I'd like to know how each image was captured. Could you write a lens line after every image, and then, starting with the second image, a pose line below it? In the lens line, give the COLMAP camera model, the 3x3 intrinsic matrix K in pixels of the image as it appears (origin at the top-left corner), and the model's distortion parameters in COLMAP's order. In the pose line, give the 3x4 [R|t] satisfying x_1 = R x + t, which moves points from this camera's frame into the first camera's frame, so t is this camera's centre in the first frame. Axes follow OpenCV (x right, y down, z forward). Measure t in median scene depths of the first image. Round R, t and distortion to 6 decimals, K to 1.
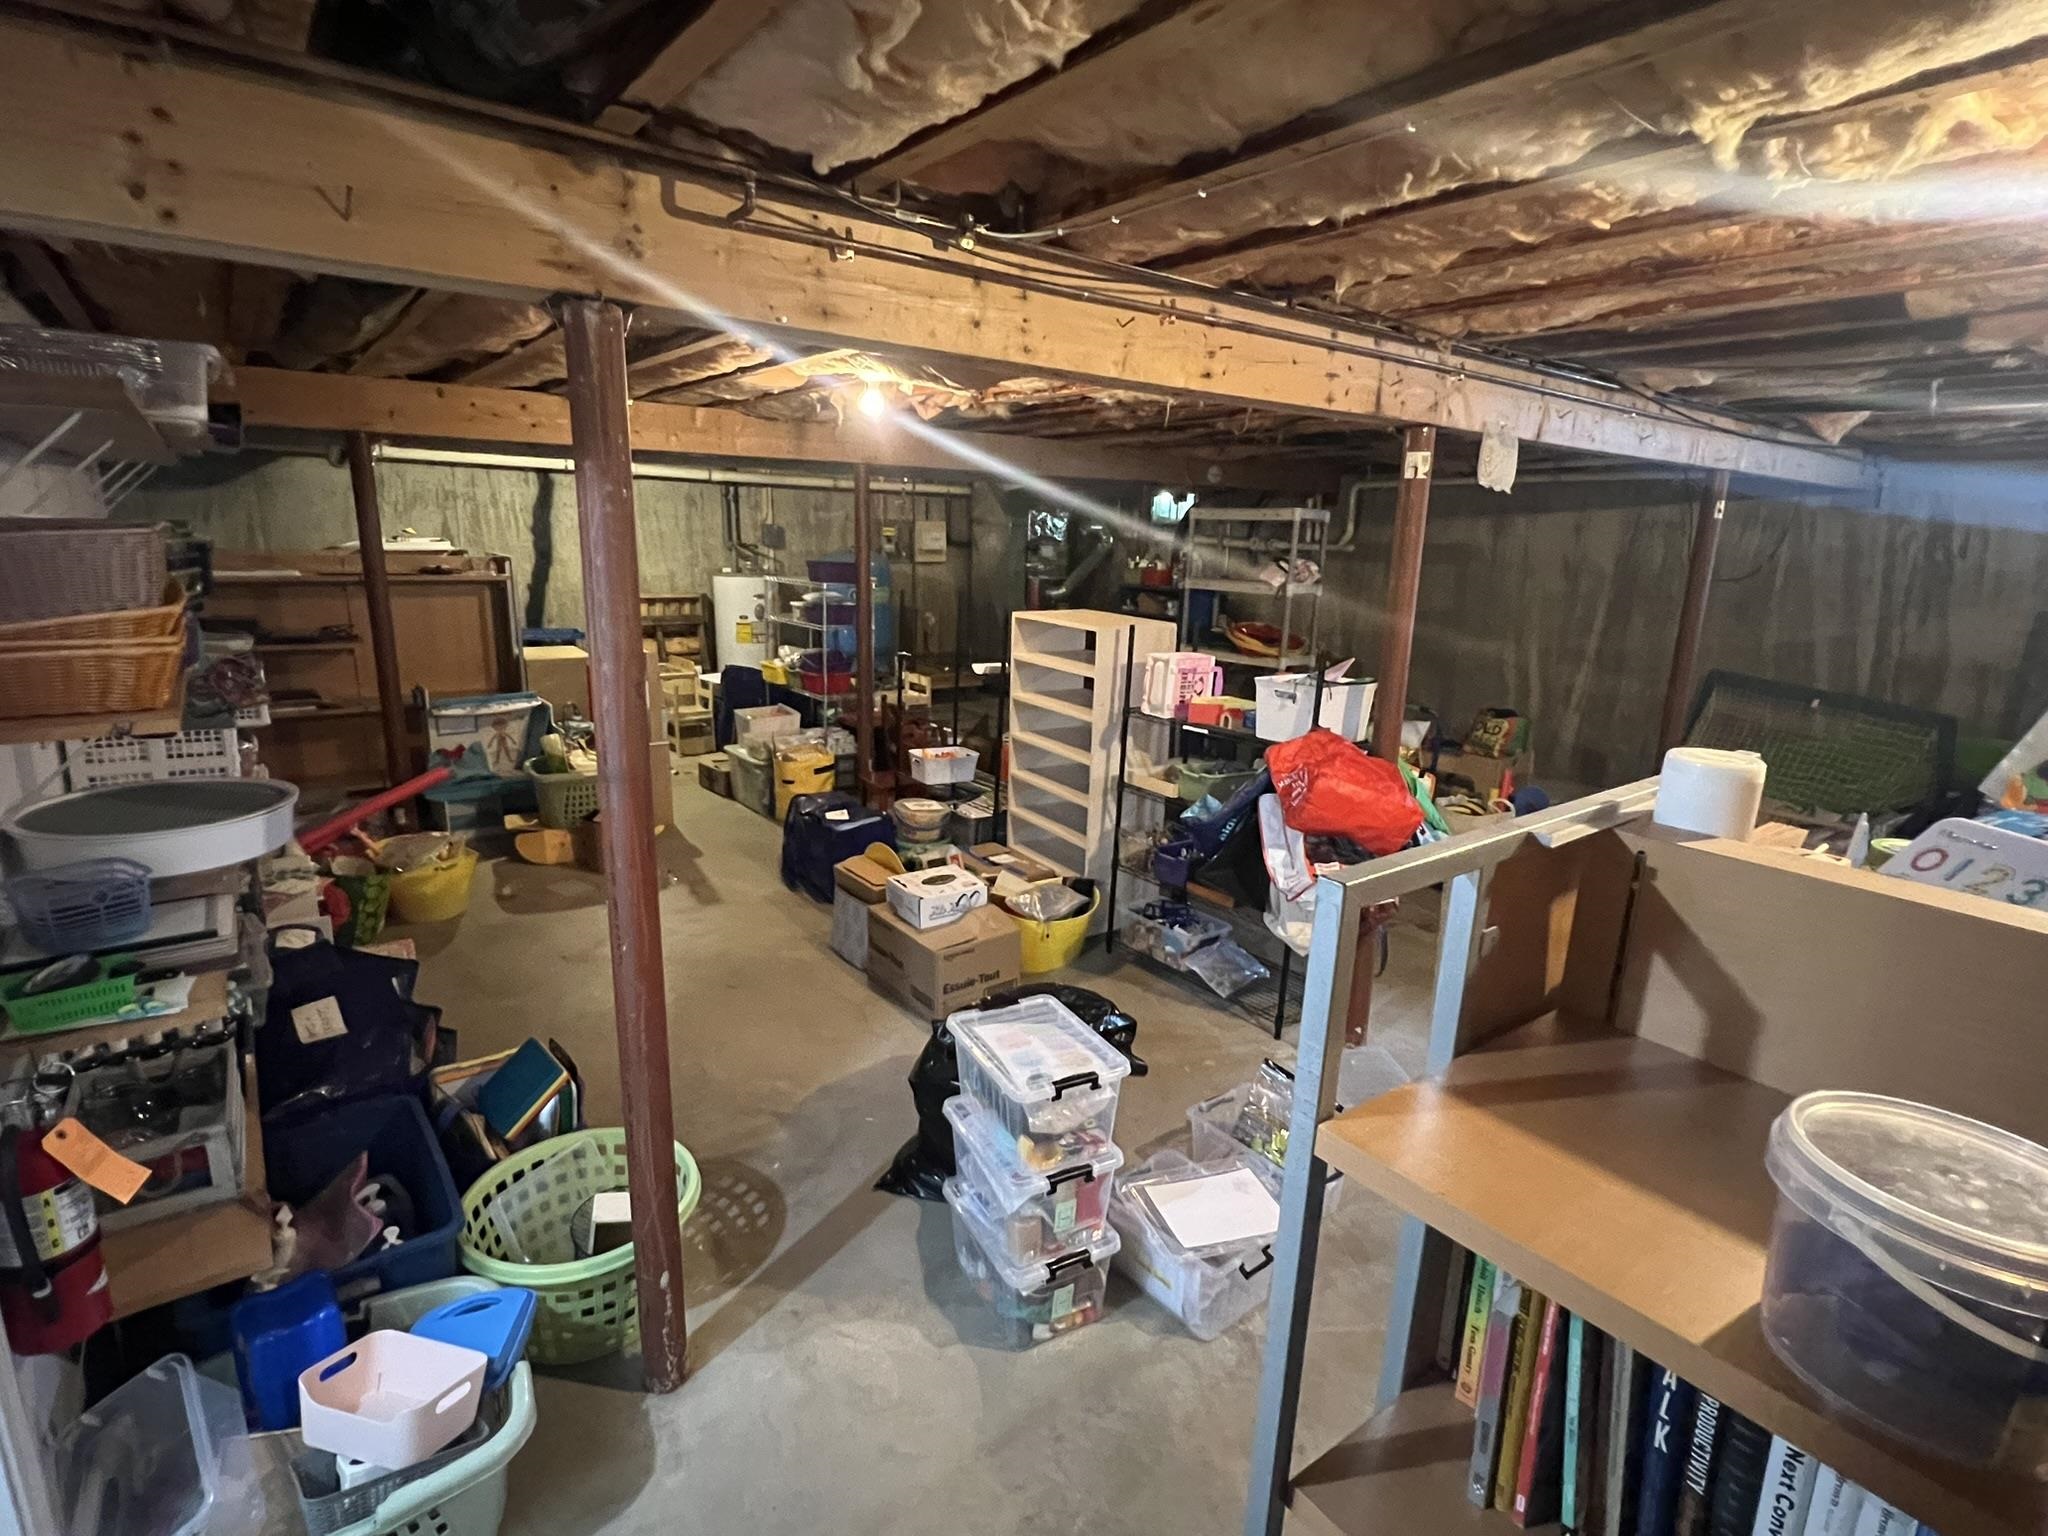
lens RADIAL K [[1017.0, 0, 1022.2], [0, 1017.0, 770.6], [0, 0, 1]] dist [0.000006, 0.000030]
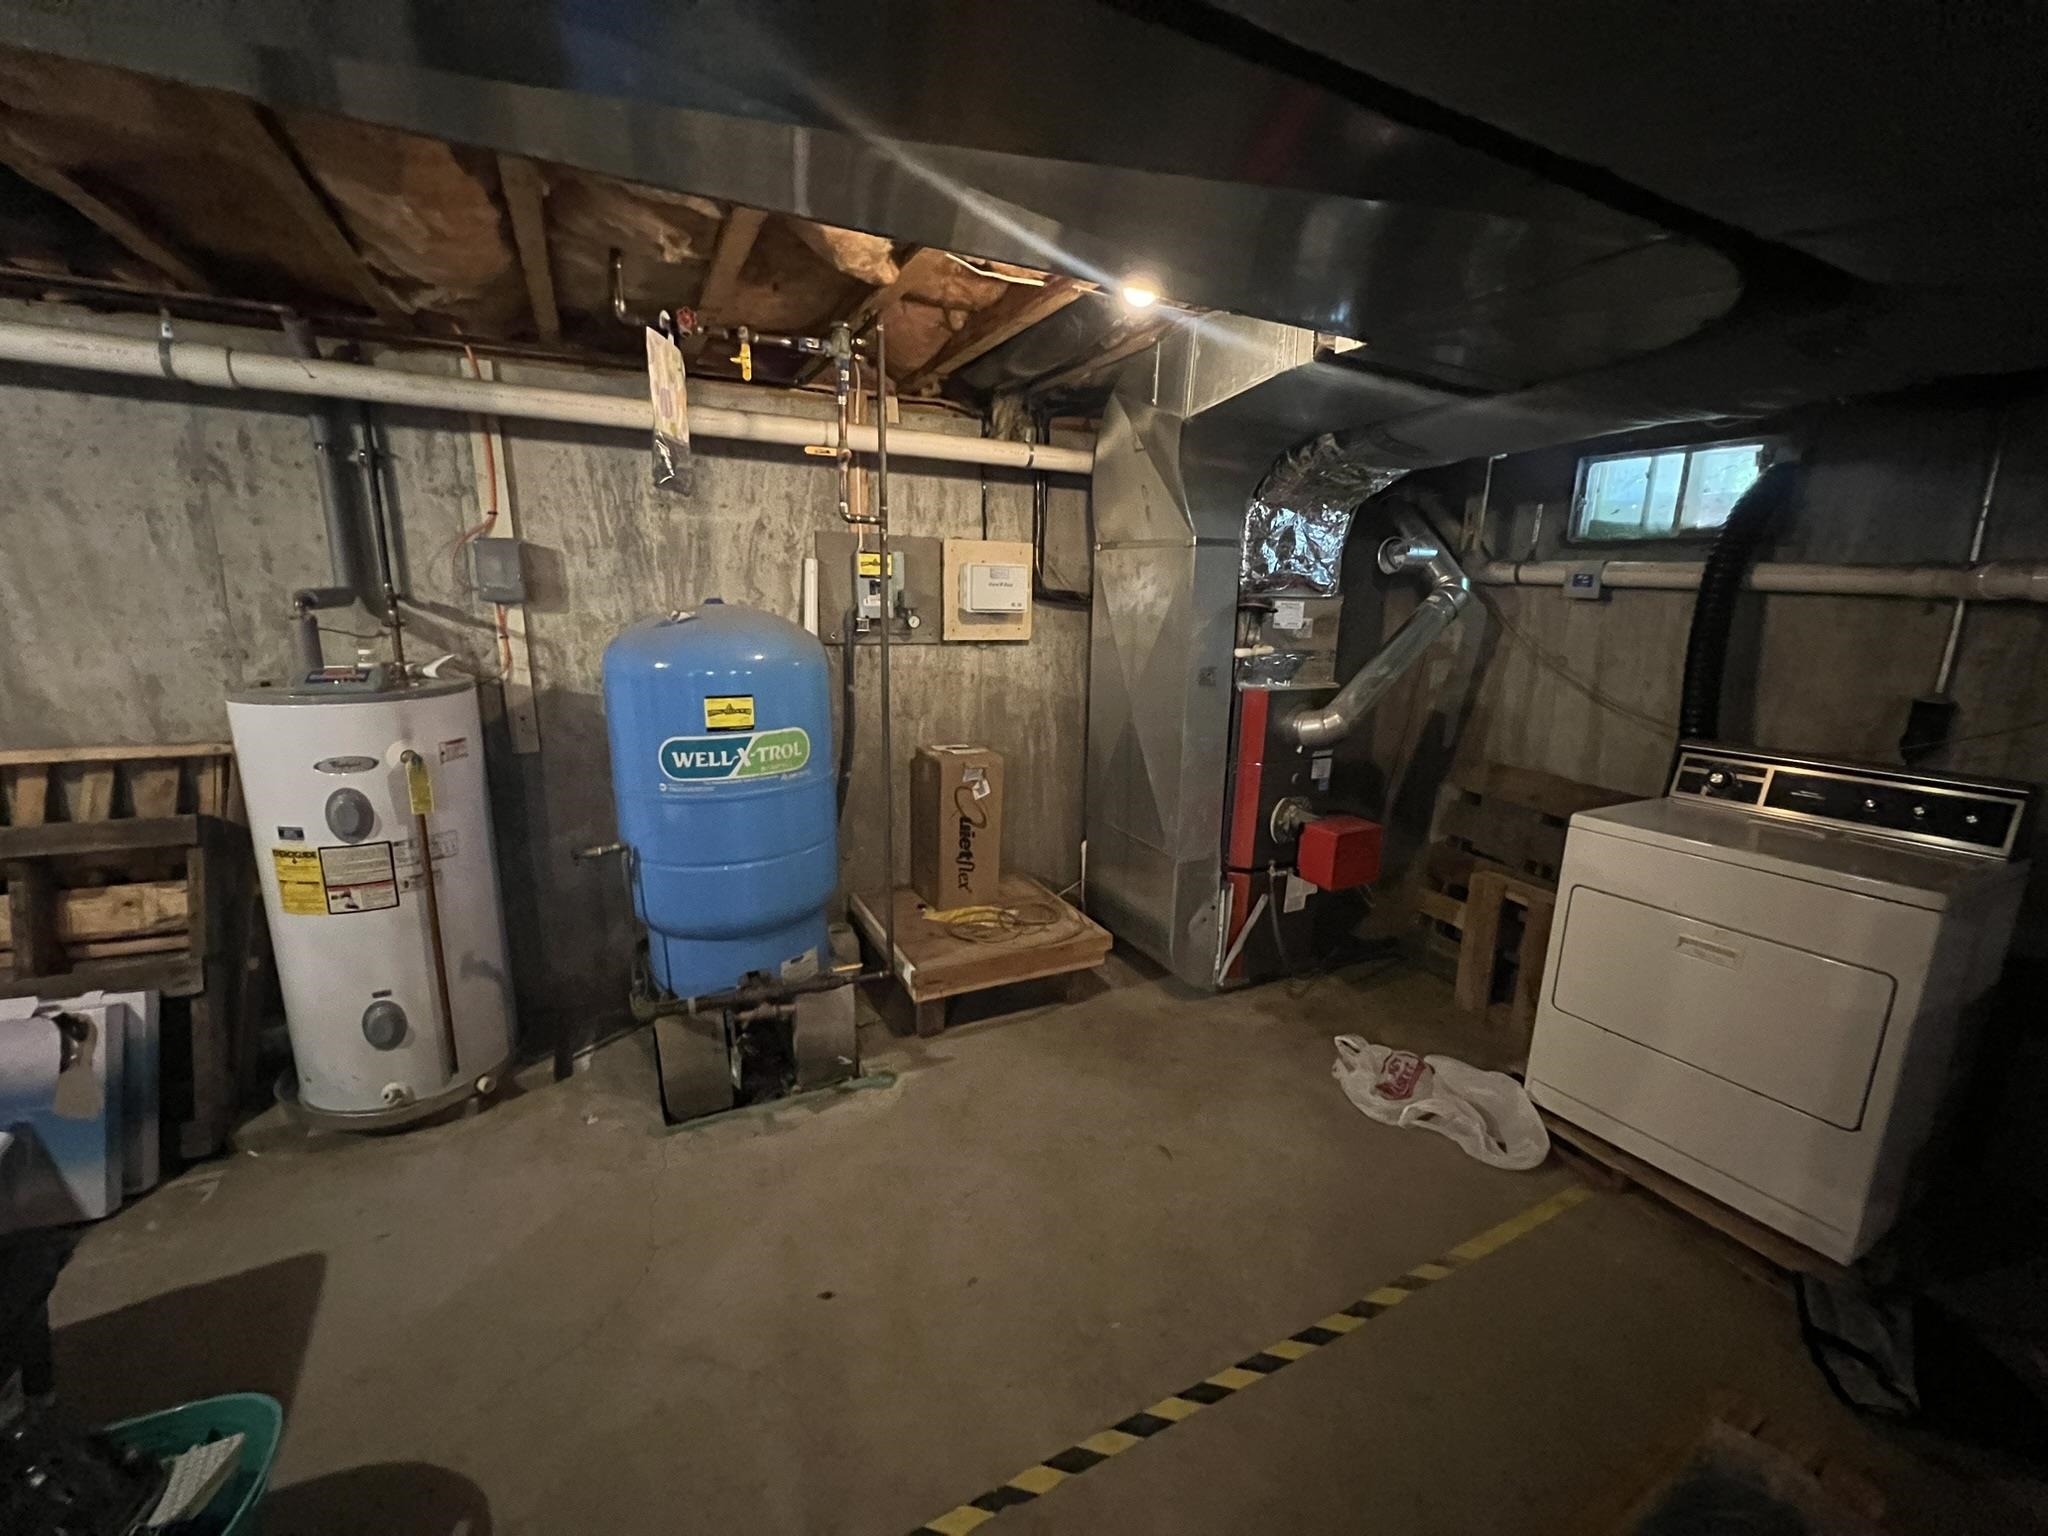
lens RADIAL K [[824.4, 0, 1023.3], [0, 824.4, 768.3], [0, 0, 1]] dist [-0.001371, -0.000078]
pose [[0.981997, 0.033668, -0.185869, -0.013689], [-0.039288, 0.998873, -0.026631, -0.148676], [0.184763, 0.033453, 0.982214, 0.692014]]
